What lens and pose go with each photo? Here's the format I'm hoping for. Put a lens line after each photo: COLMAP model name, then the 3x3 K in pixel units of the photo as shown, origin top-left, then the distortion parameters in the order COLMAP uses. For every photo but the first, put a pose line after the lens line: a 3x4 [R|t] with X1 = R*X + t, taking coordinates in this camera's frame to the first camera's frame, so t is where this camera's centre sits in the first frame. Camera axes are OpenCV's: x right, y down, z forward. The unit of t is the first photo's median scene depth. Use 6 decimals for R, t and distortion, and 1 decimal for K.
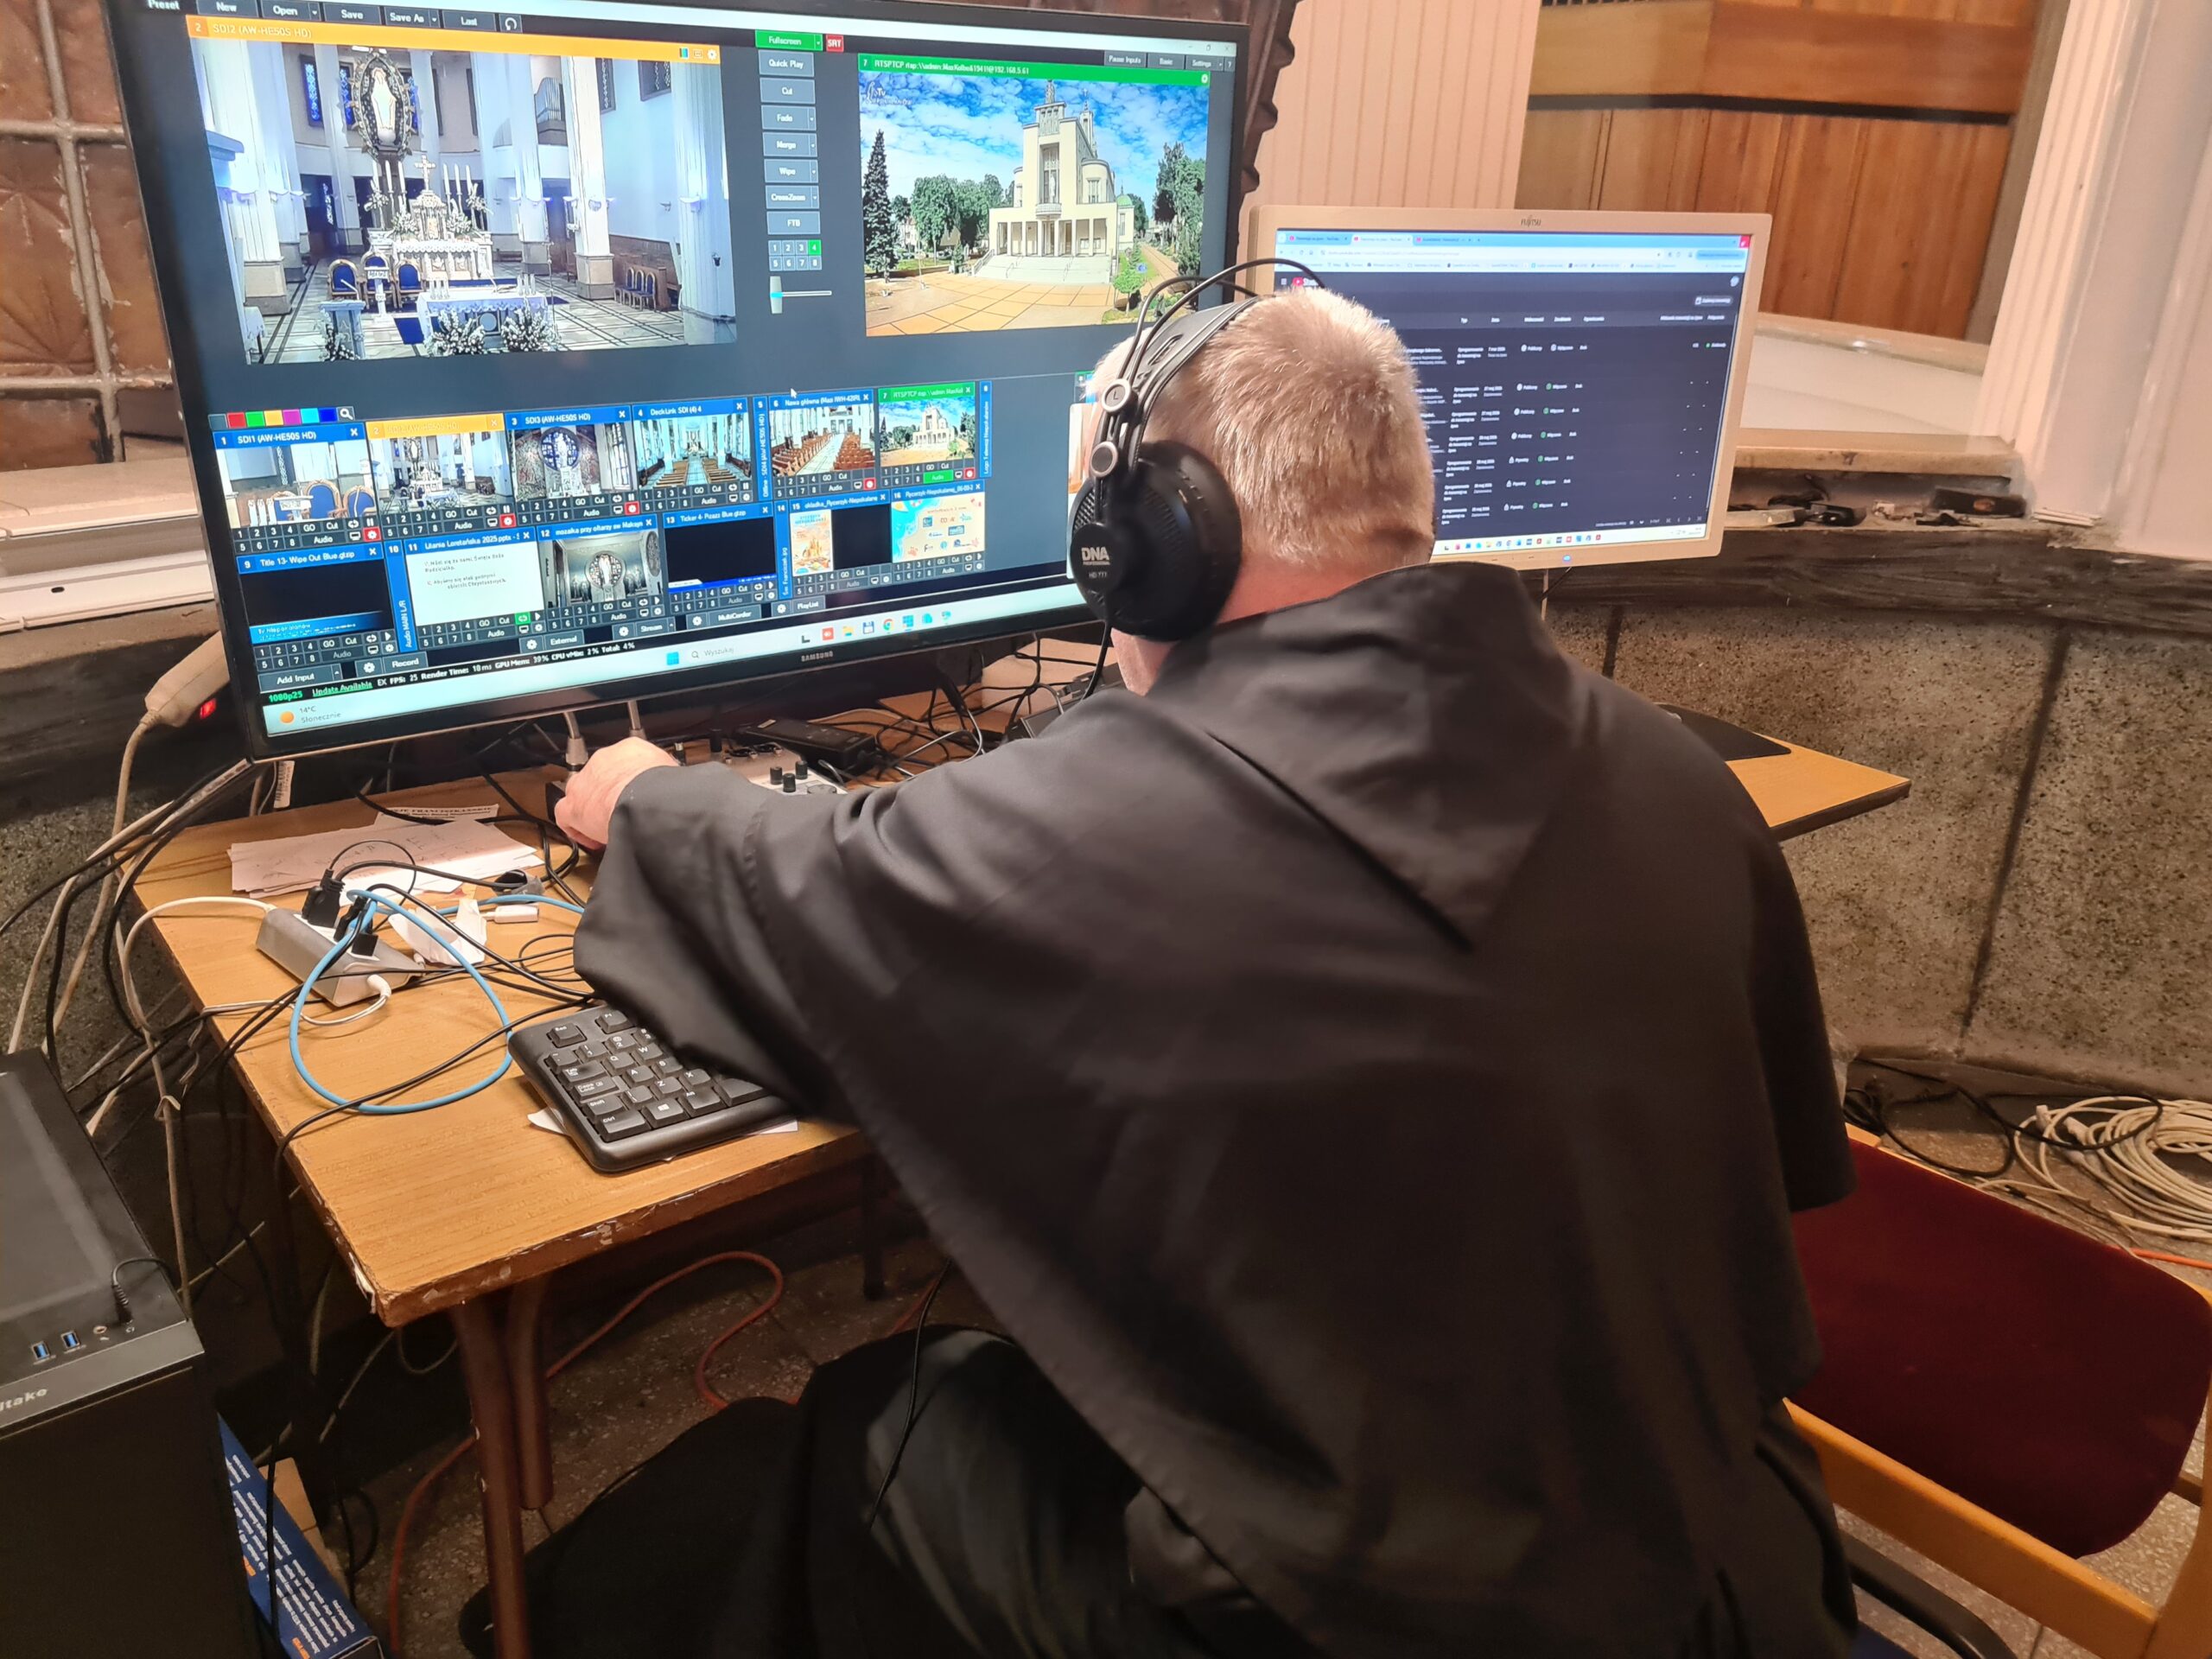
lens RADIAL K [[1658.4, 0, 1109.0], [0, 1658.4, 843.8], [0, 0, 1]] dist [0.068067, -0.055544]
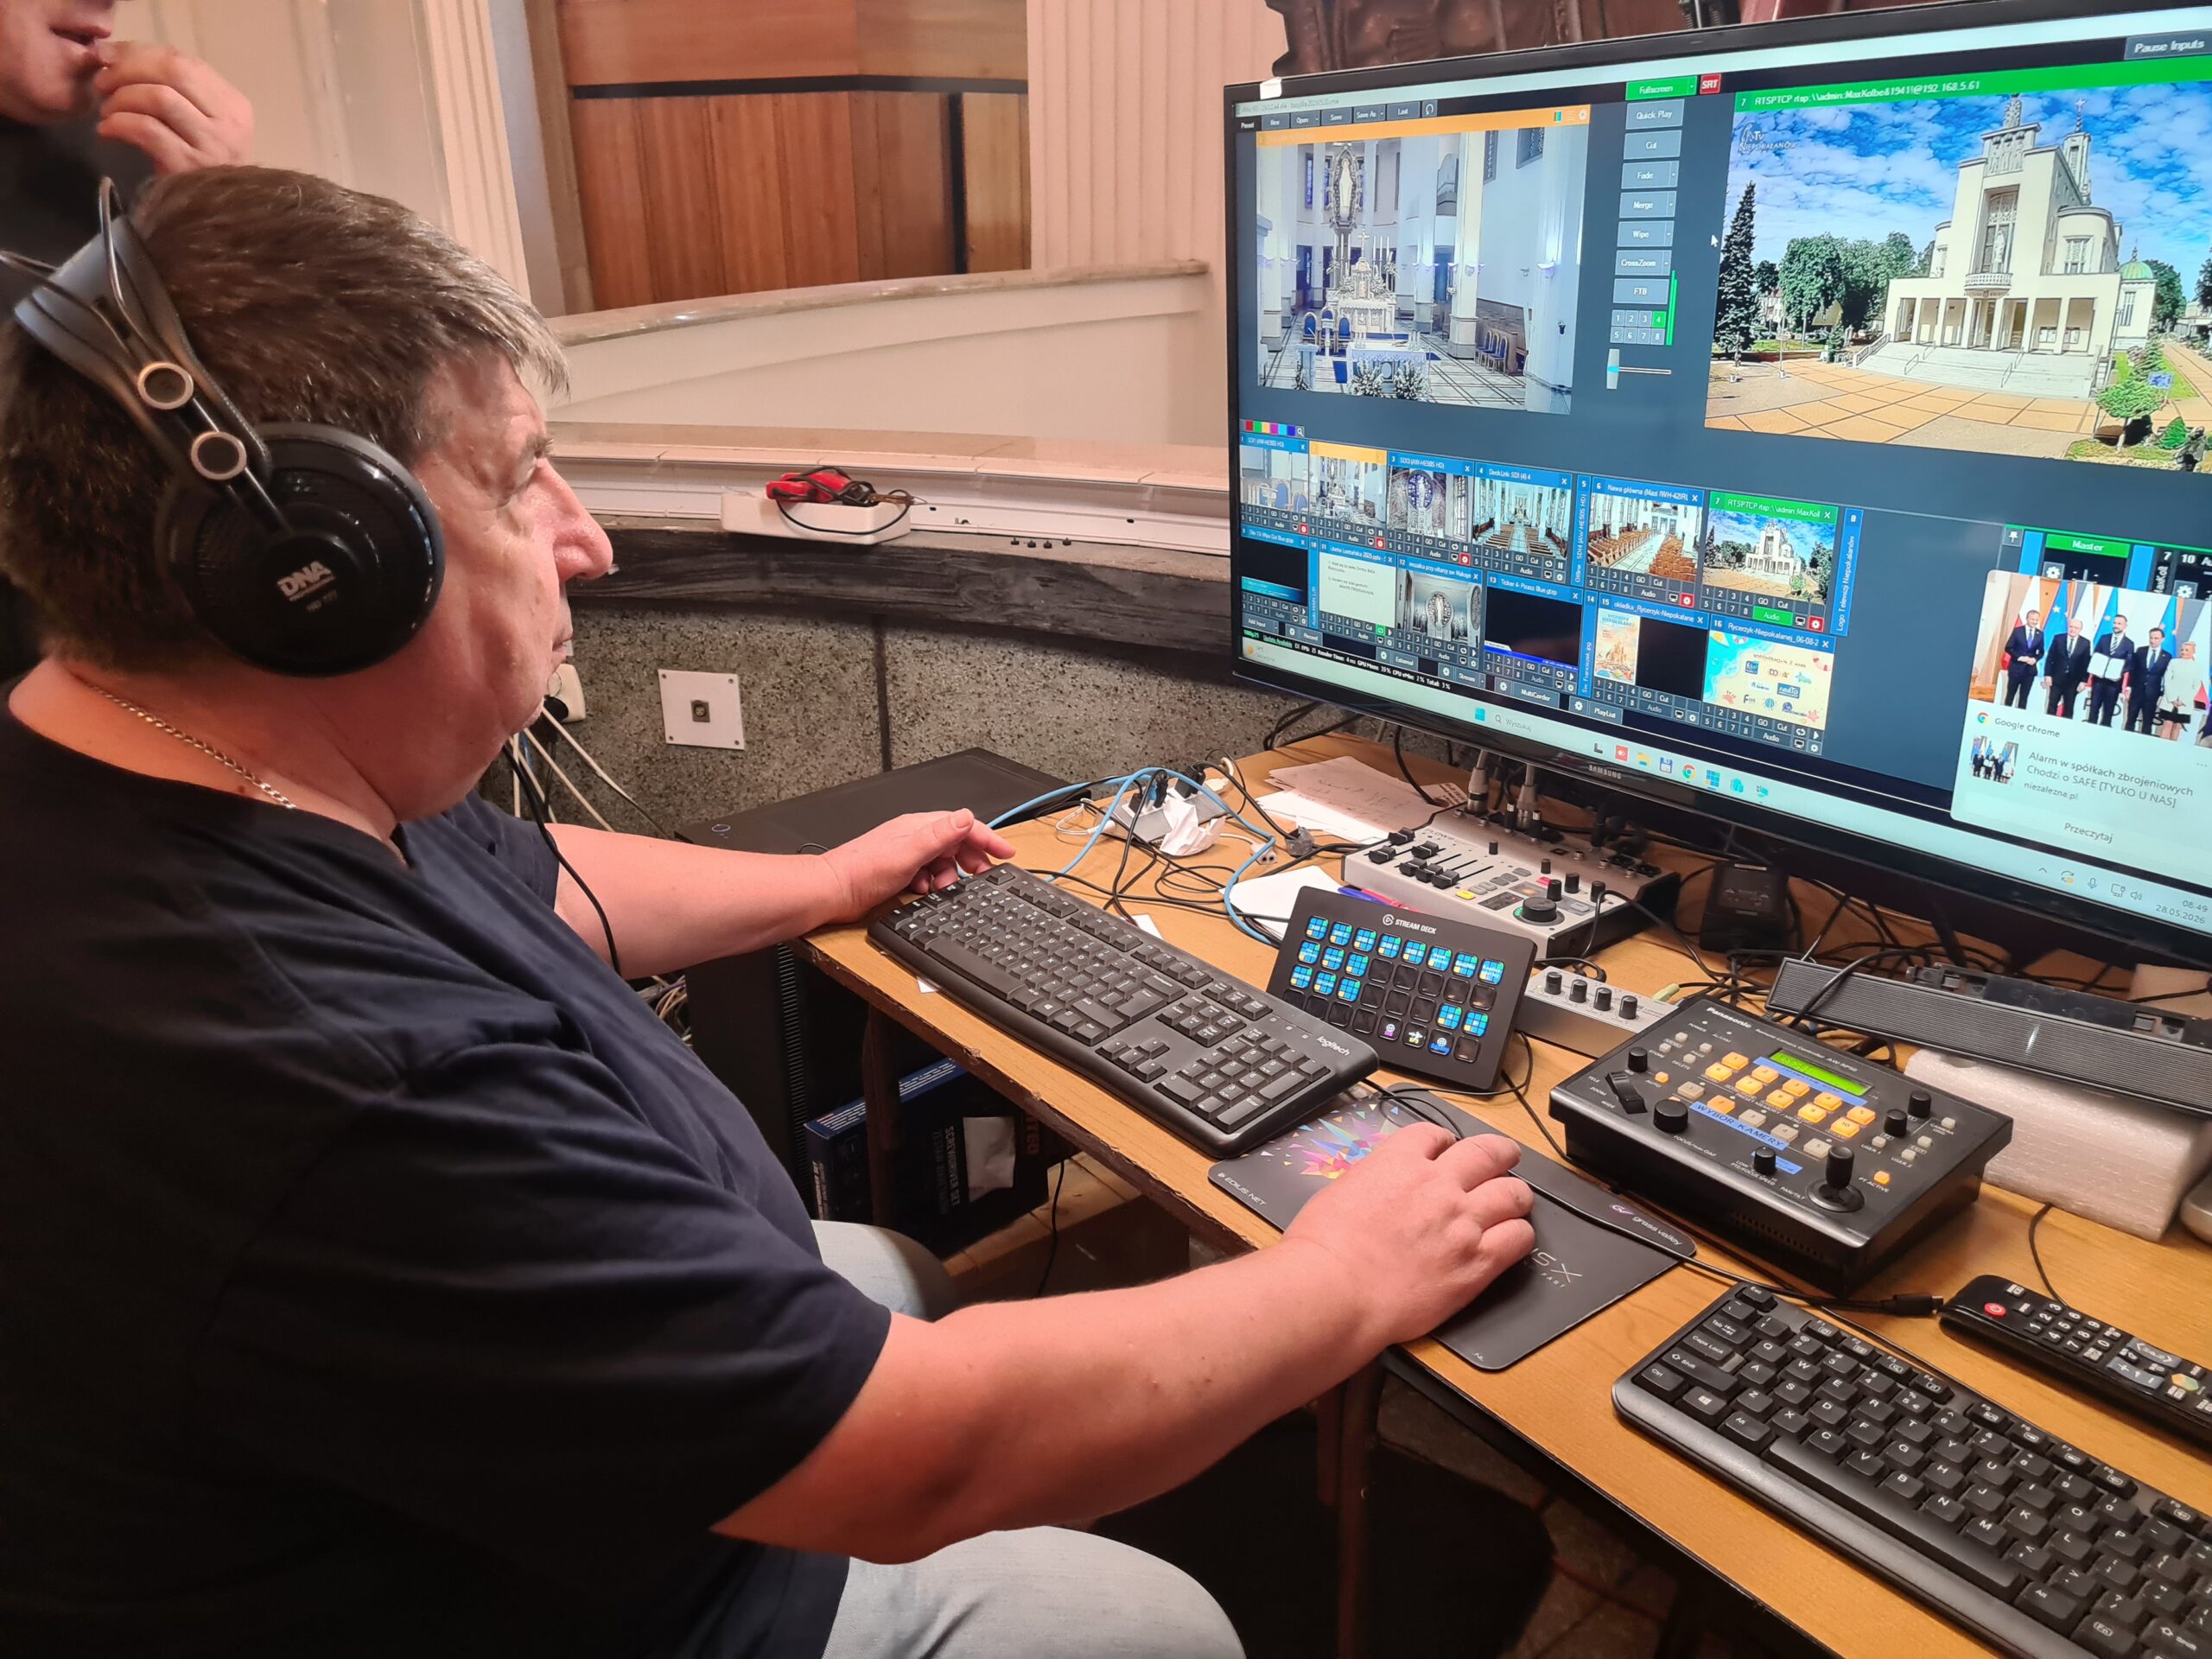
lens RADIAL K [[1660.5, 0, 1098.2], [0, 1660.5, 848.9], [0, 0, 1]] dist [0.063117, -0.051942]
pose [[0.005191, 0.341050, -0.940031, 0.724174], [-0.364963, 0.875846, 0.315748, -0.278185], [0.931008, 0.341437, 0.129017, 0.693983]]
